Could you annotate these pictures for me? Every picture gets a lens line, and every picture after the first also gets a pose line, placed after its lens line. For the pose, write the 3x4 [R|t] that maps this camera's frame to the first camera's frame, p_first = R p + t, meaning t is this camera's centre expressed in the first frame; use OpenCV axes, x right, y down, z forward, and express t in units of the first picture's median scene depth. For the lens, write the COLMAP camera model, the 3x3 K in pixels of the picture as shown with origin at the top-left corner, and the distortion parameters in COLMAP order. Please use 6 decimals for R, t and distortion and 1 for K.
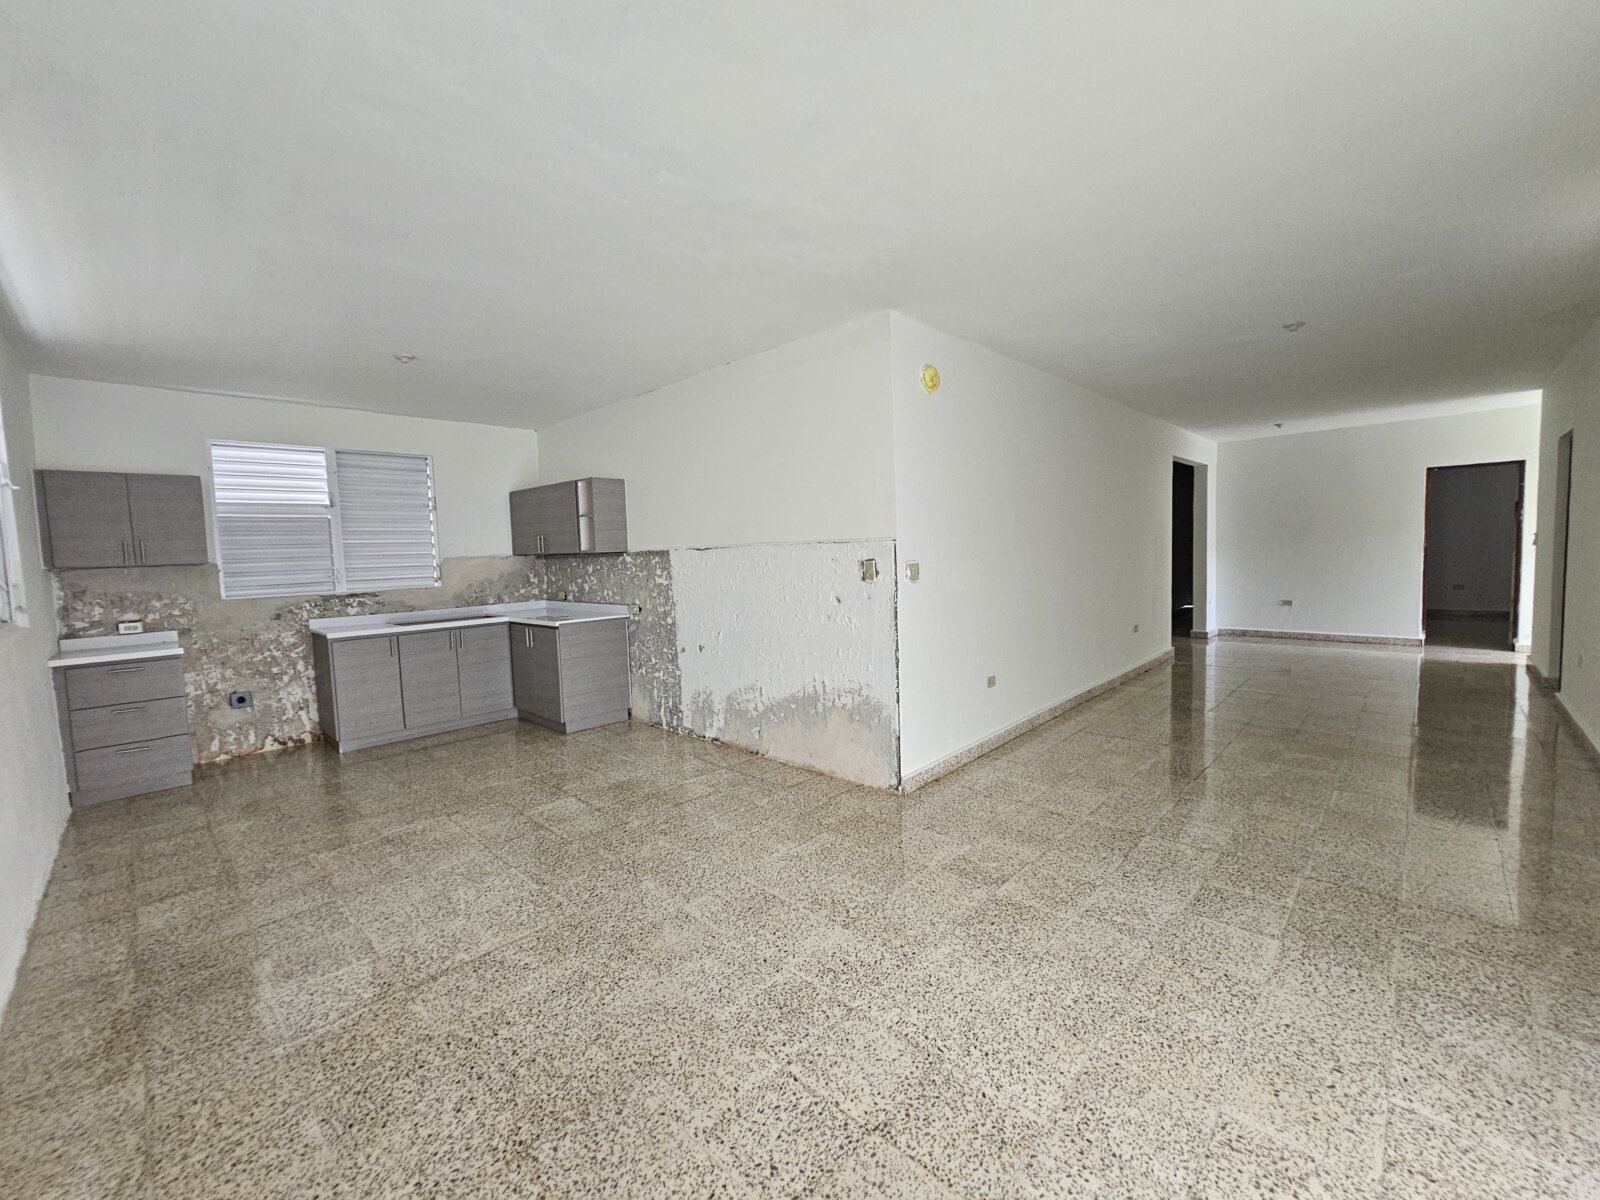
lens RADIAL K [[649.3, 0, 809.5], [0, 649.3, 594.4], [0, 0, 1]] dist [-0.001780, 0.000315]
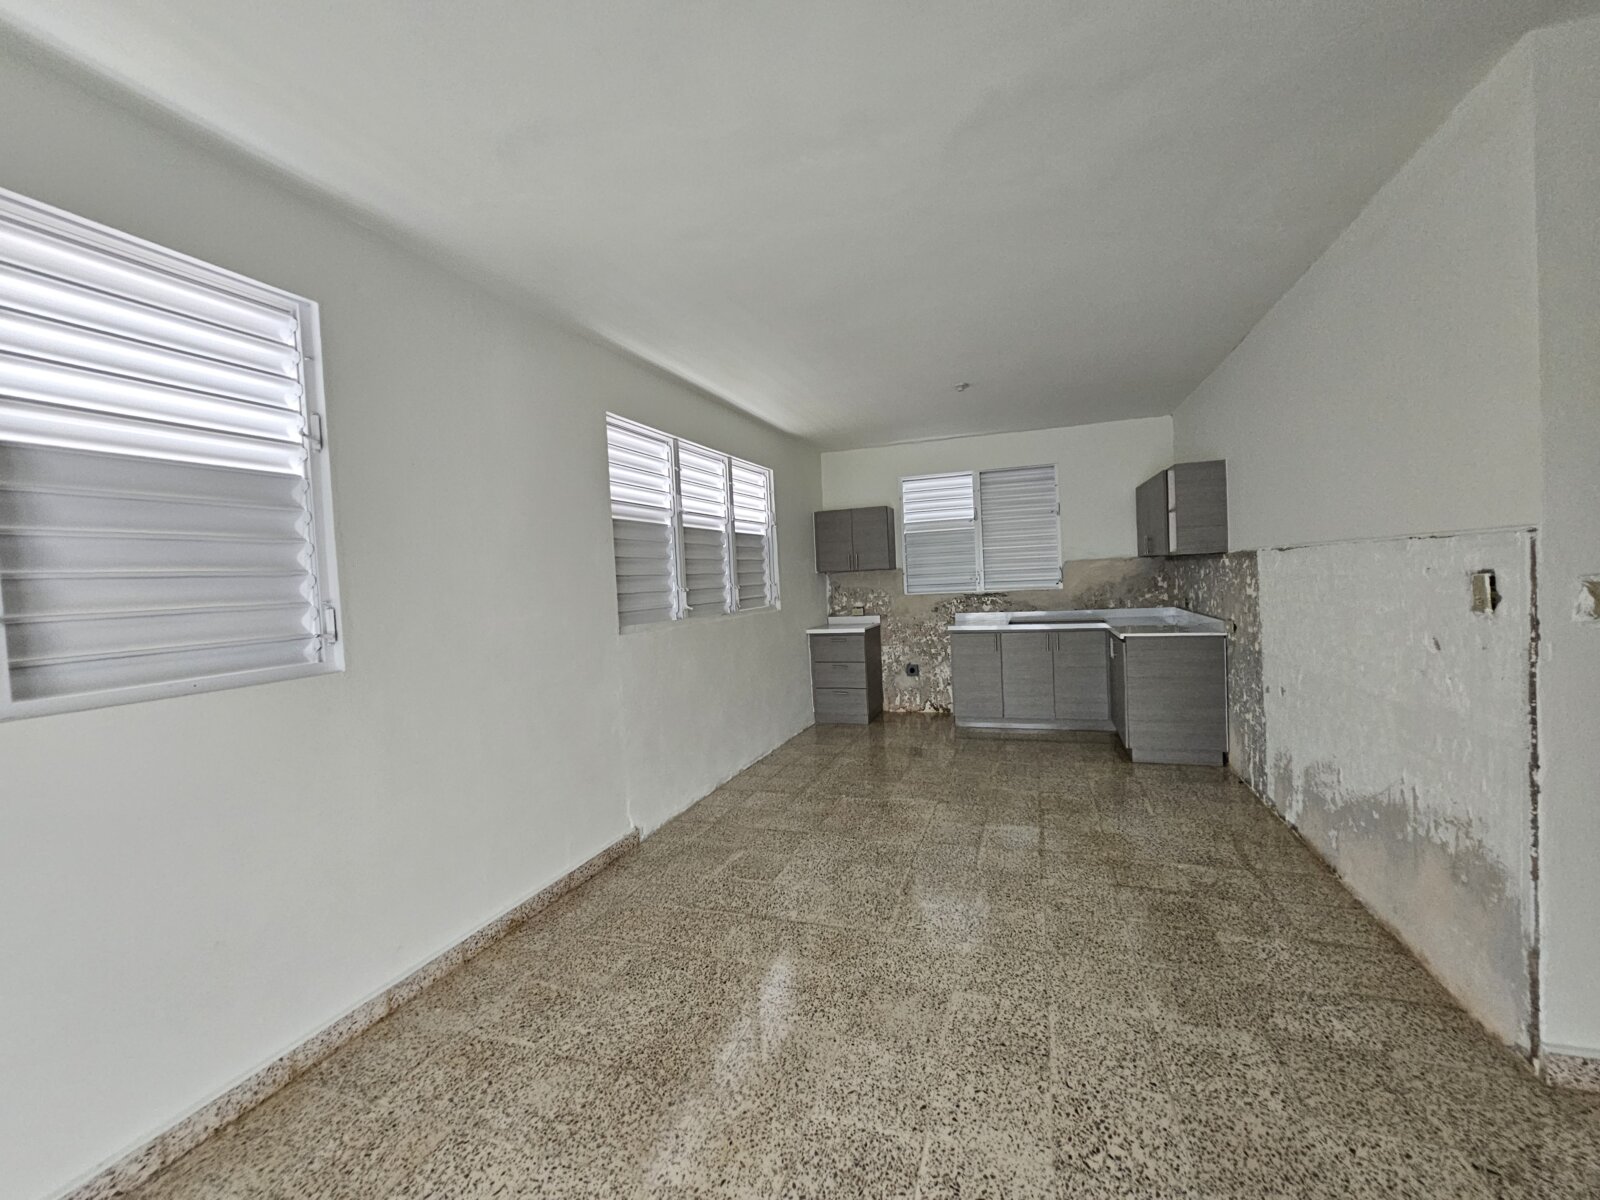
lens RADIAL K [[649.3, 0, 809.5], [0, 649.3, 594.4], [0, 0, 1]] dist [-0.001780, 0.000315]
pose [[0.422385, 0.038046, -0.905618, 0.274298], [-0.028438, 0.999183, 0.028713, -0.029579], [0.905970, 0.013626, 0.423122, 0.274577]]
